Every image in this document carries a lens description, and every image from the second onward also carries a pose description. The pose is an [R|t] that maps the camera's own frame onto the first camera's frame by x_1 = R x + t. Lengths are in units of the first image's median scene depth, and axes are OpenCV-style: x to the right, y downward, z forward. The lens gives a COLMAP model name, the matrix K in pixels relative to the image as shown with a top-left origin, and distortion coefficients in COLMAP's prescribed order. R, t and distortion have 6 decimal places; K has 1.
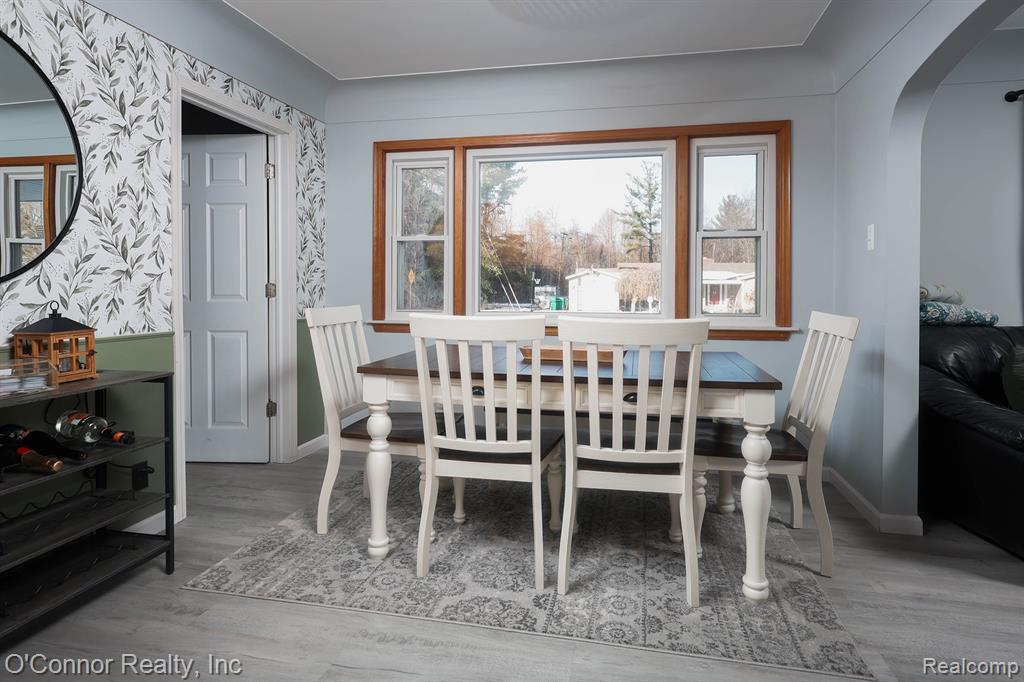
lens RADIAL K [[558.4, 0, 488.9], [0, 558.4, 294.4], [0, 0, 1]] dist [0.005747, -0.000747]
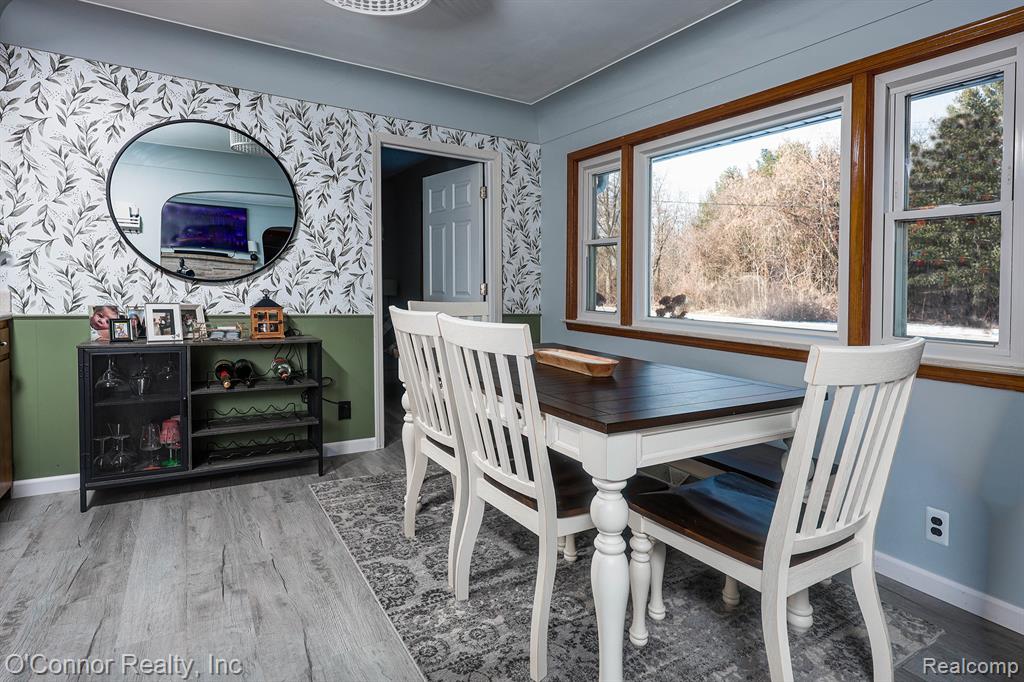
lens RADIAL K [[523.0, 0, 541.0], [0, 523.0, 303.6], [0, 0, 1]] dist [0.002334, 0.000047]
pose [[0.717549, 0.037955, -0.695473, 0.733708], [-0.034716, 0.999222, 0.018714, -0.002086], [0.695642, 0.010716, 0.718309, 0.377702]]
